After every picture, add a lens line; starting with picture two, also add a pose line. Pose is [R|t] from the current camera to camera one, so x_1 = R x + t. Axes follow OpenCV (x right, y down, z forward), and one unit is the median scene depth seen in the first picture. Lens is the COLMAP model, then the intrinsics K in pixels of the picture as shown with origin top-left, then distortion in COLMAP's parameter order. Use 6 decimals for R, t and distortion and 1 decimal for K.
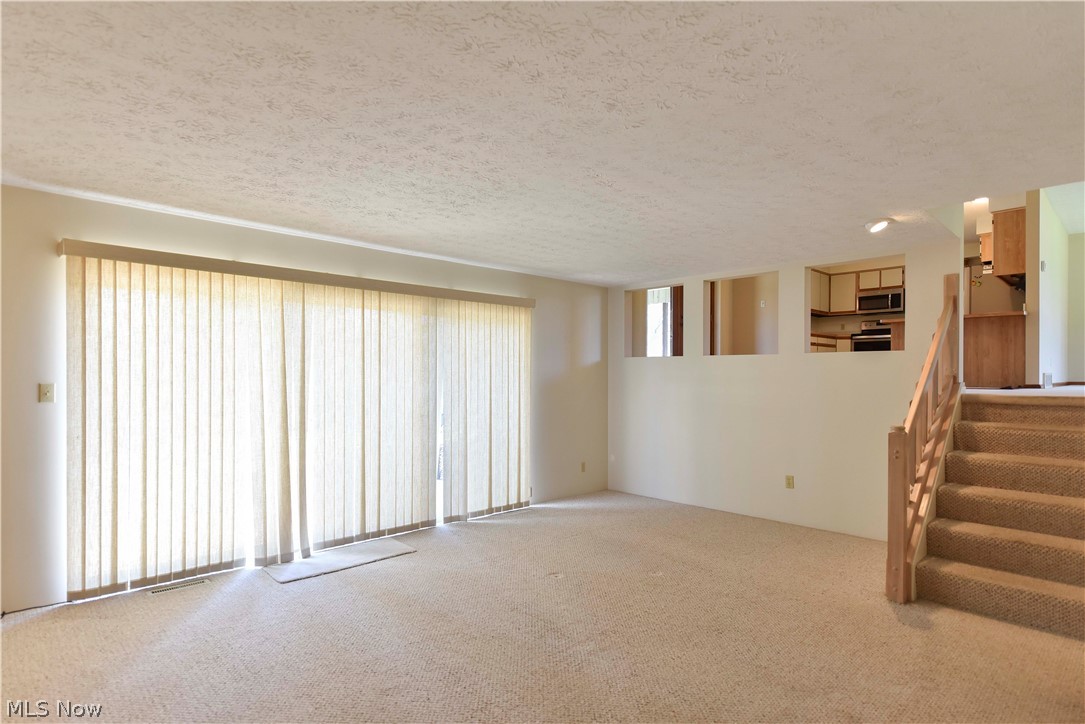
lens RADIAL K [[575.6, 0, 531.4], [0, 575.6, 371.1], [0, 0, 1]] dist [0.001957, 0.001857]
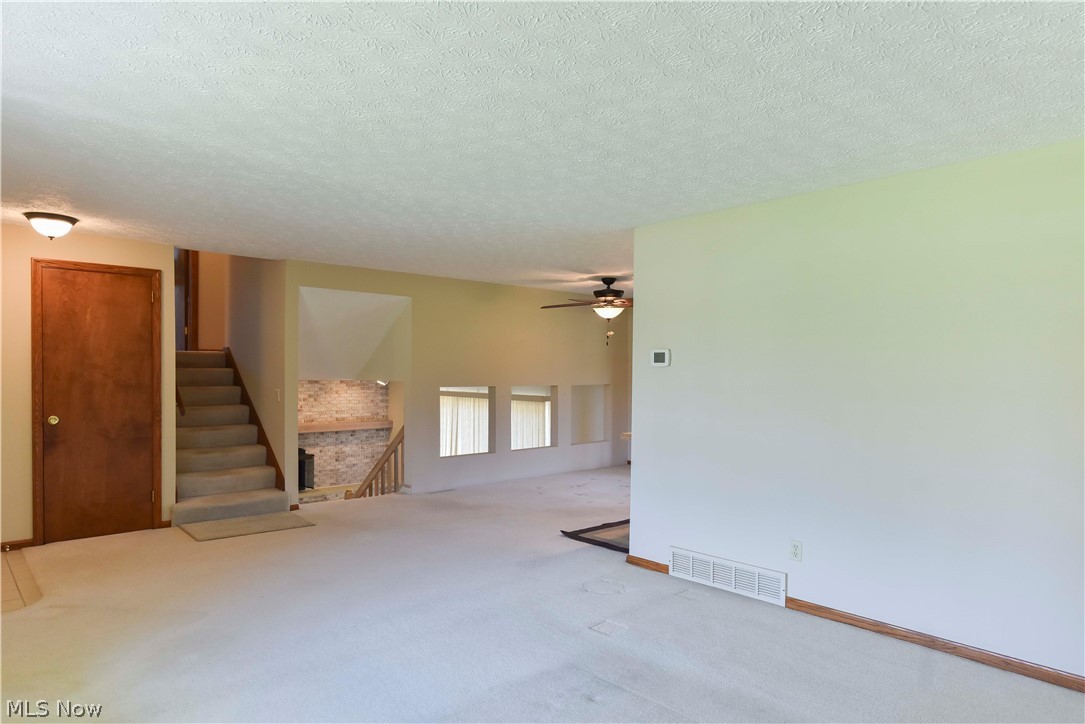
lens RADIAL K [[671.9, 0, 535.9], [0, 671.9, 370.4], [0, 0, 1]] dist [0.003566, -0.001675]
pose [[-0.014323, 0.000541, -0.999897, 2.219646], [0.000393, 1.000000, 0.000535, -0.241430], [0.999897, -0.000385, -0.014324, 1.258989]]
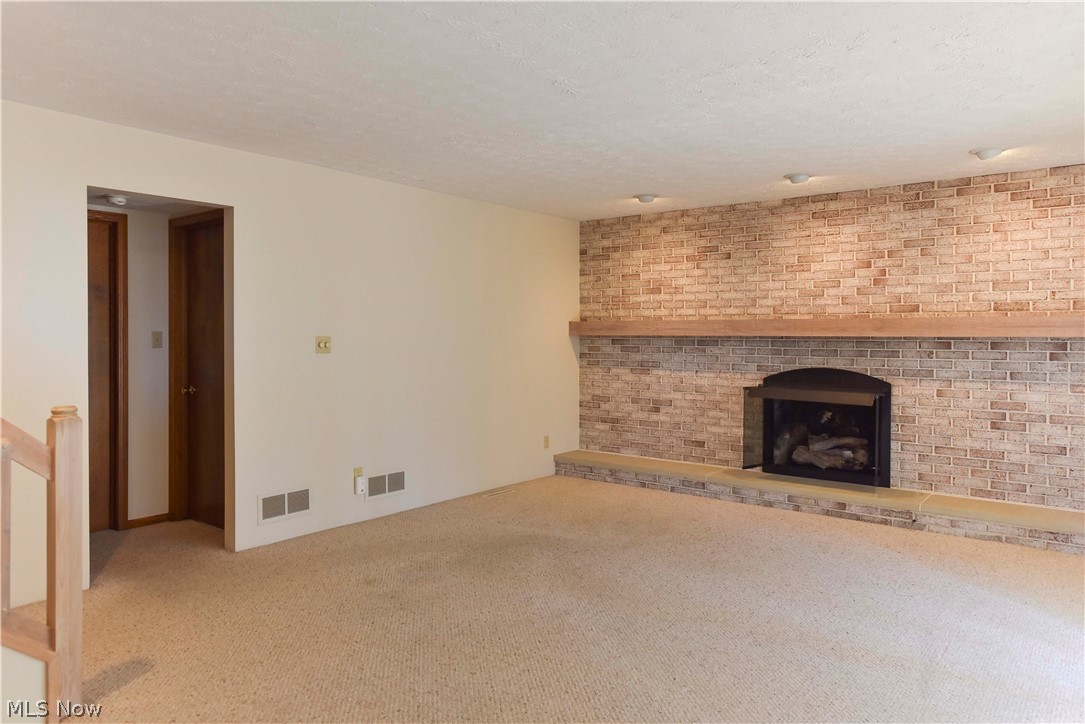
lens RADIAL K [[736.9, 0, 533.8], [0, 736.9, 332.0], [0, 0, 1]] dist [0.000035, 0.004930]
pose [[-0.990349, -0.006012, -0.138464, 0.207286], [-0.004499, 0.999927, -0.011237, 0.018177], [0.138521, -0.010506, -0.990304, 1.343180]]
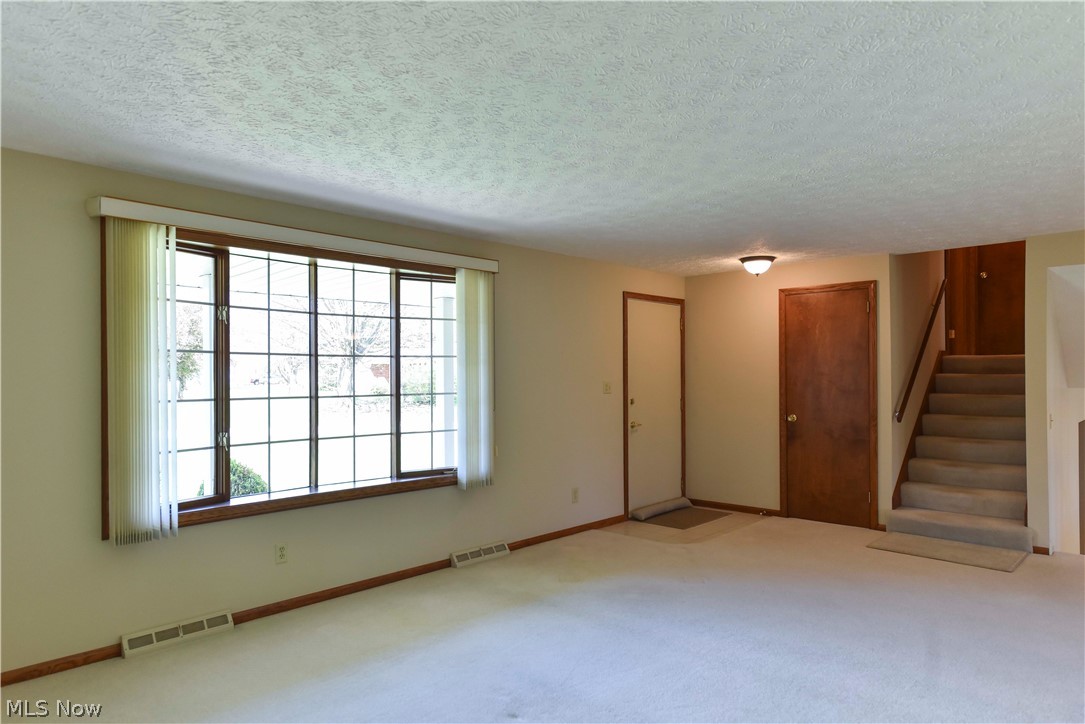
lens RADIAL K [[671.9, 0, 533.4], [0, 671.9, 372.6], [0, 0, 1]] dist [0.003566, -0.001675]
pose [[-0.998541, 0.002909, -0.053917, 1.737710], [0.003768, 0.999868, -0.015833, -0.232045], [0.053864, -0.016013, -0.998420, 1.764848]]
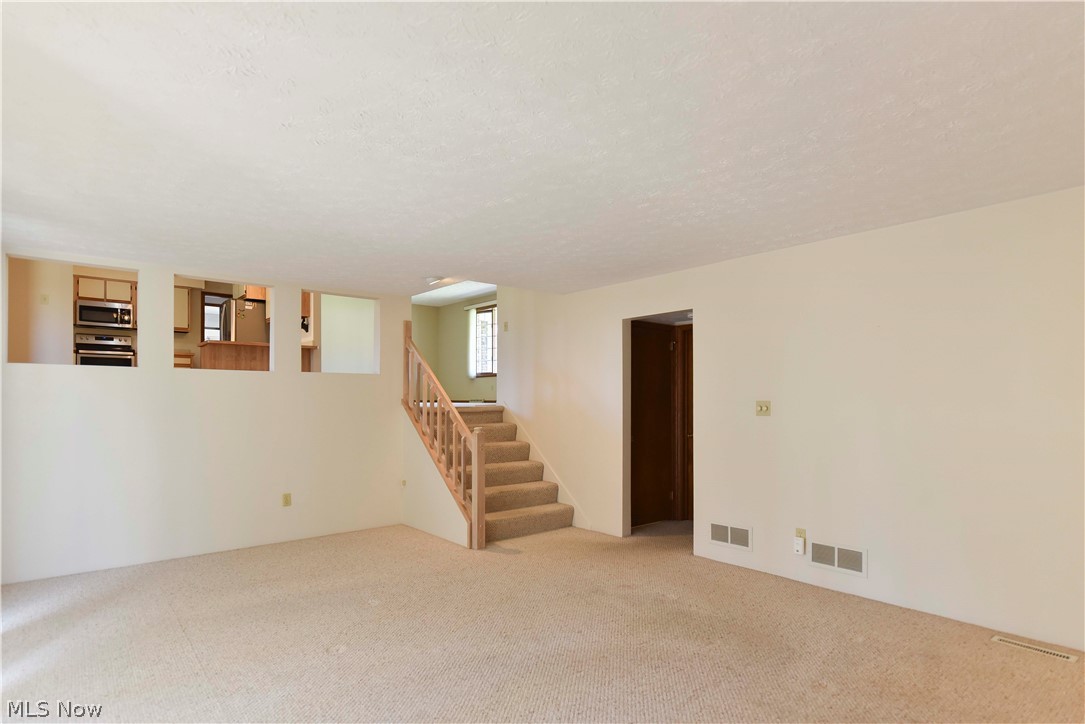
lens RADIAL K [[575.6, 0, 537.0], [0, 575.6, 398.1], [0, 0, 1]] dist [0.001957, 0.001857]
pose [[0.064104, -0.002371, 0.997940, -0.598512], [-0.008695, 0.999958, 0.002934, 0.009227], [-0.997905, -0.008866, 0.064081, 0.566643]]
